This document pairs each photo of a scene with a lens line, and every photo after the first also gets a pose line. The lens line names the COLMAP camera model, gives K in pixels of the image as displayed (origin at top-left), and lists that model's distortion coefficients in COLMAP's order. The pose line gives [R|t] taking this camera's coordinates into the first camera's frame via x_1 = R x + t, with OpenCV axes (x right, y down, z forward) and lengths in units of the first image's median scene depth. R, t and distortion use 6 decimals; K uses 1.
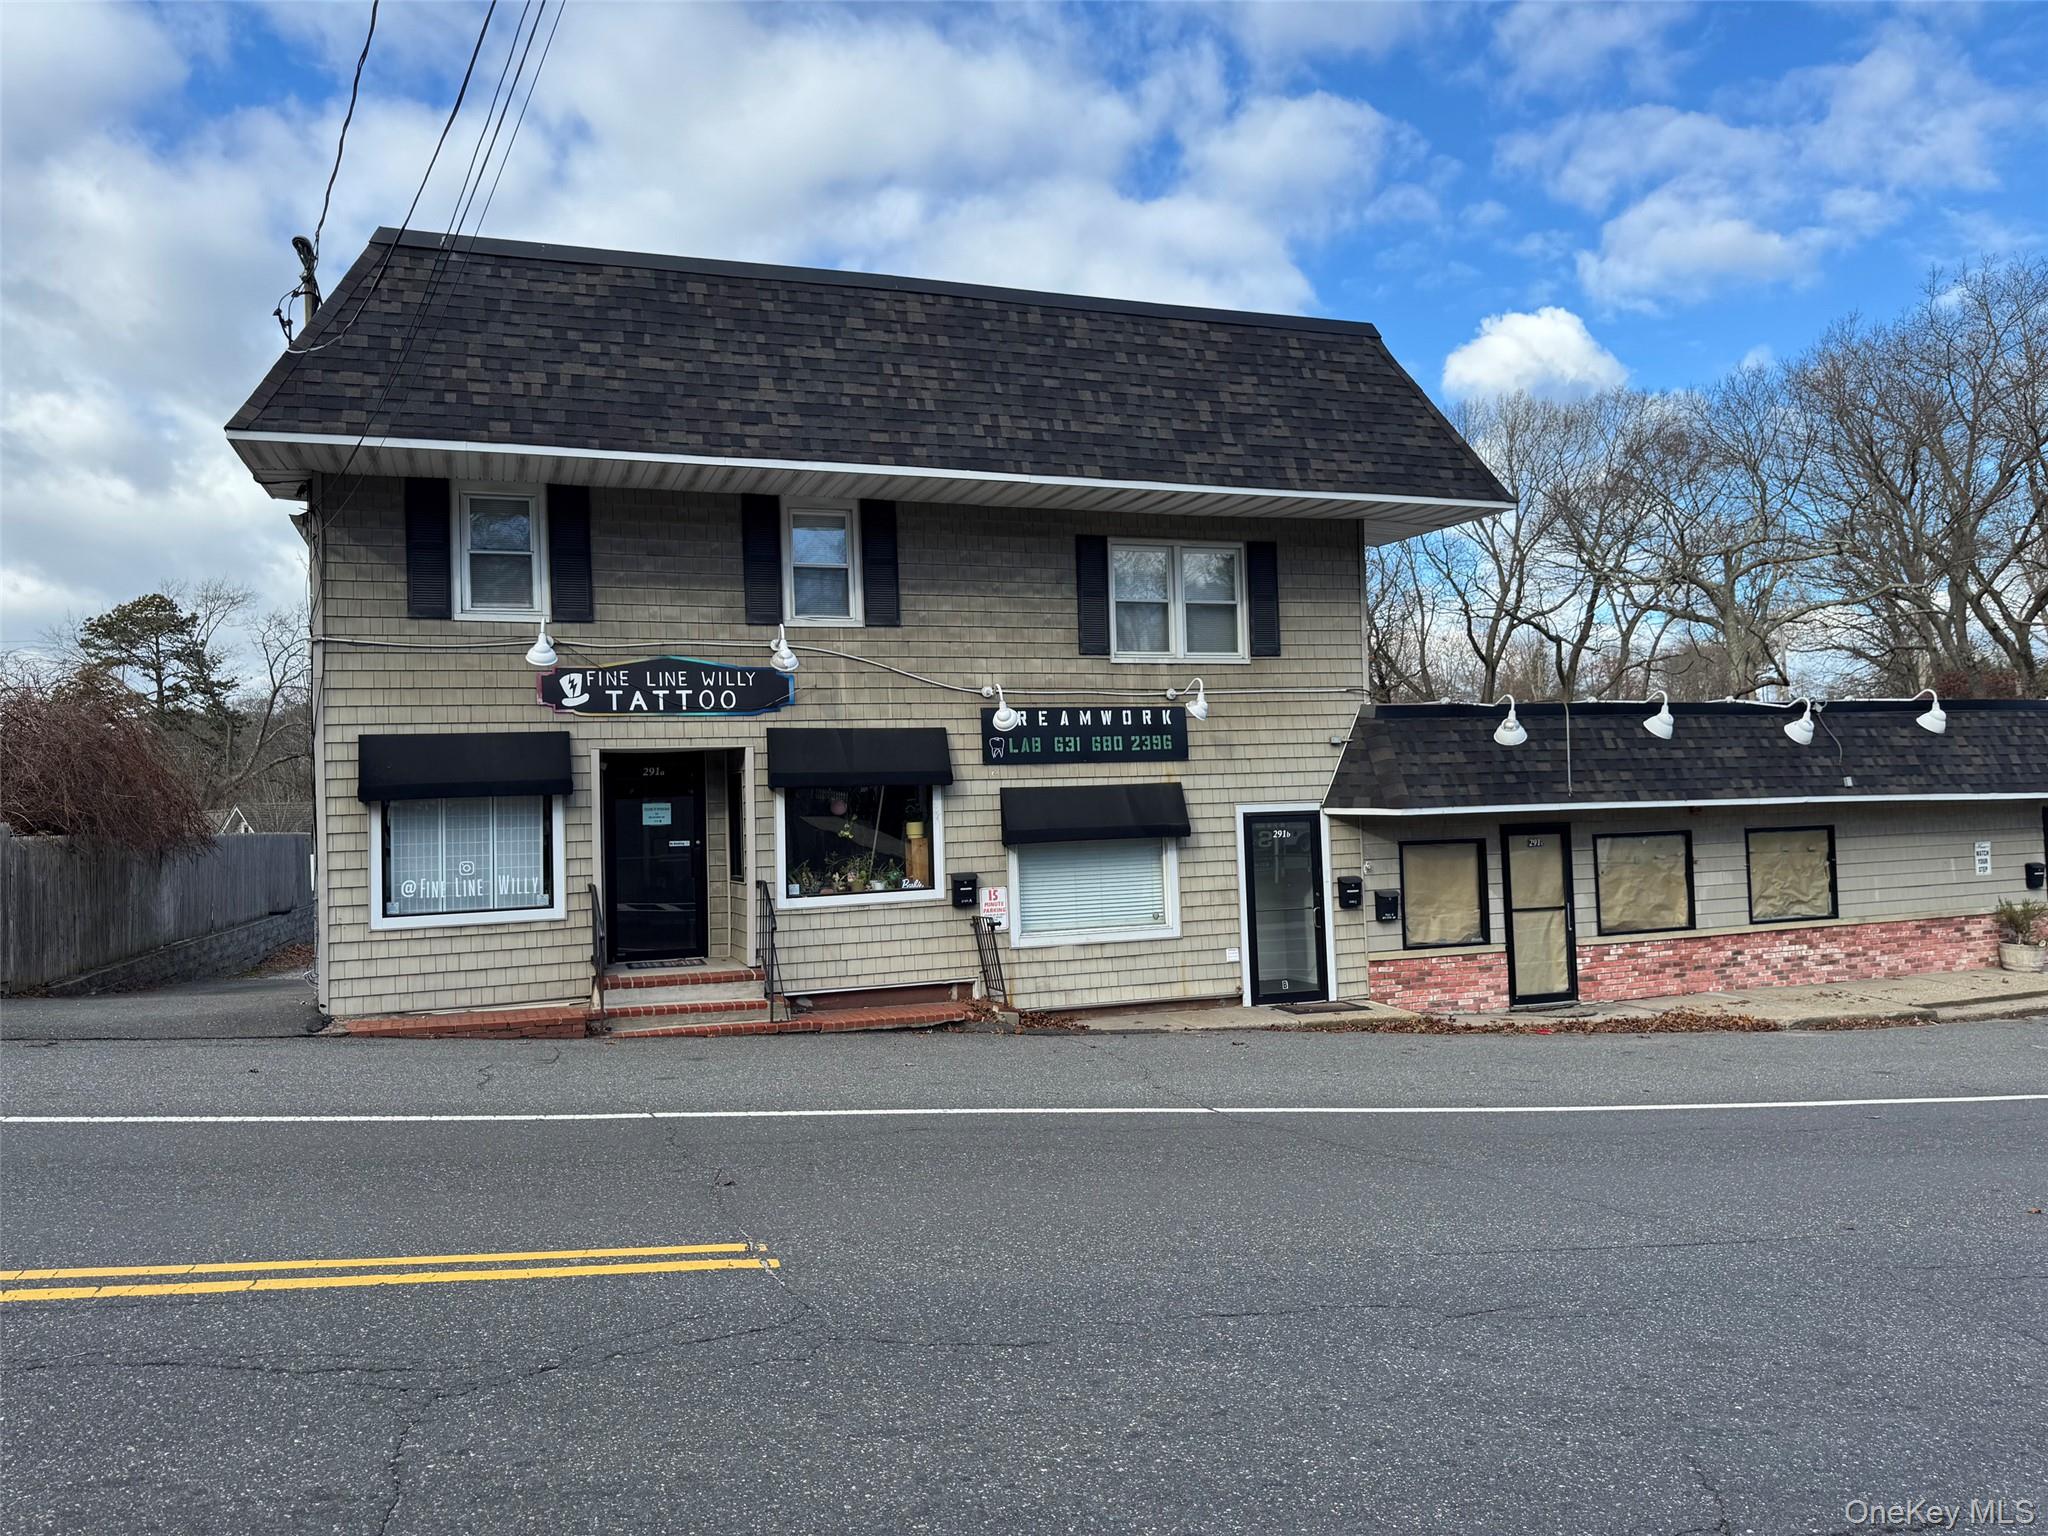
lens RADIAL K [[1439.6, 0, 1024.0], [0, 1439.6, 768.0], [0, 0, 1]] dist [0.001271, -0.001600]
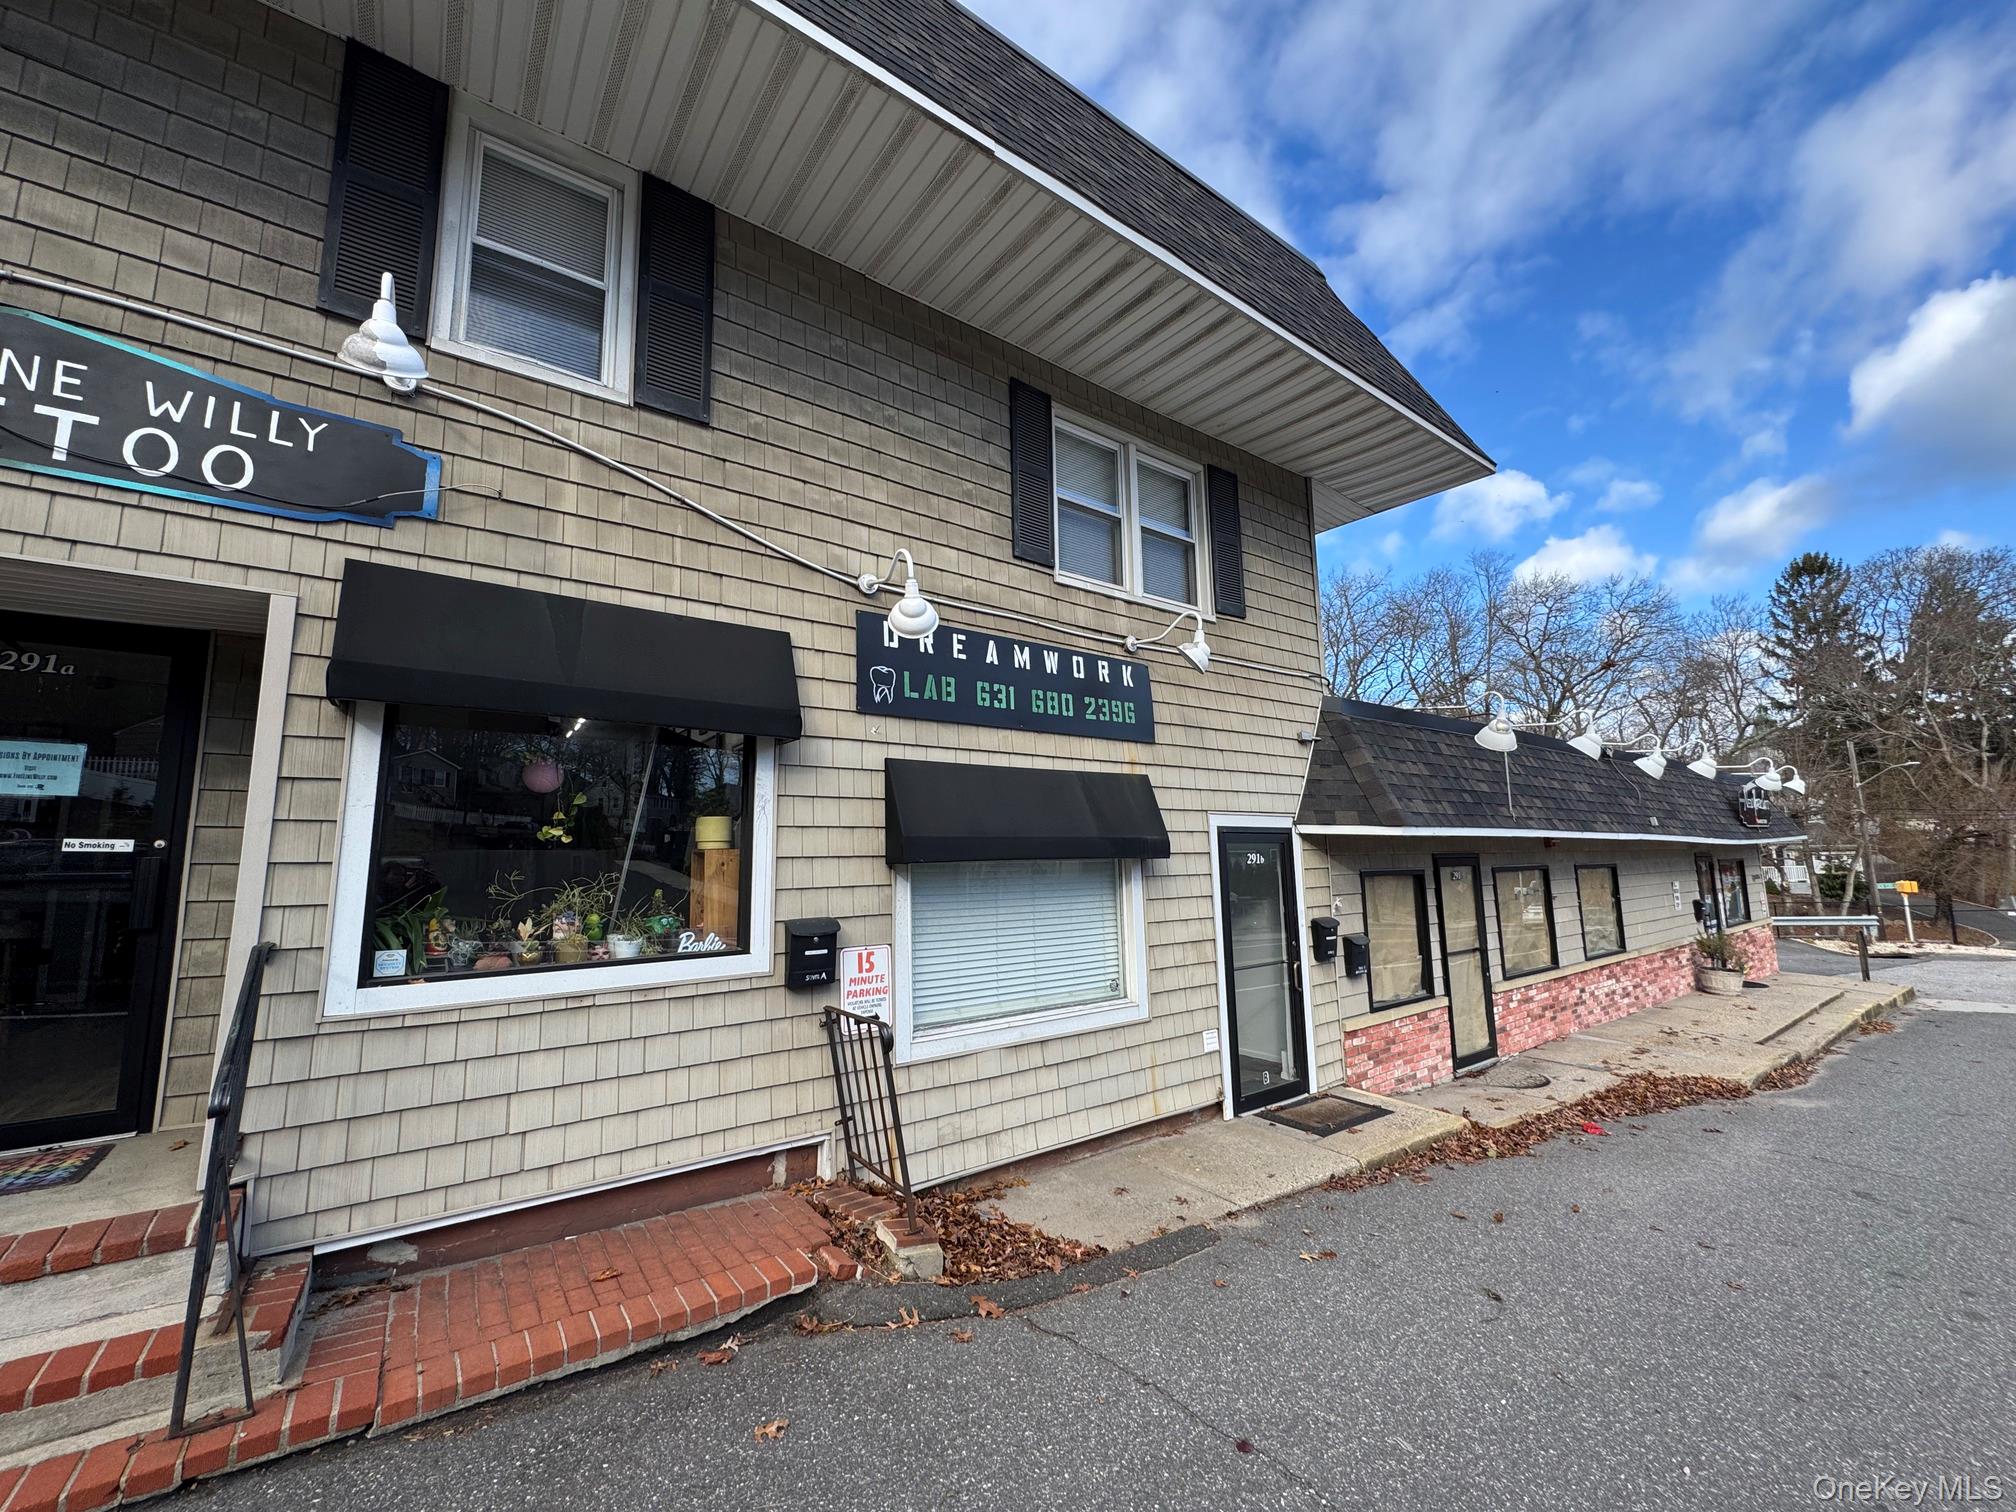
lens RADIAL K [[805.6, 0, 1008.0], [0, 805.6, 756.0], [0, 0, 1]] dist [-0.014273, 0.000239]
pose [[0.961417, 0.053042, 0.269934, -0.052632], [-0.025352, 0.994143, -0.105054, 0.042384], [-0.273925, 0.094157, 0.957131, 0.681258]]
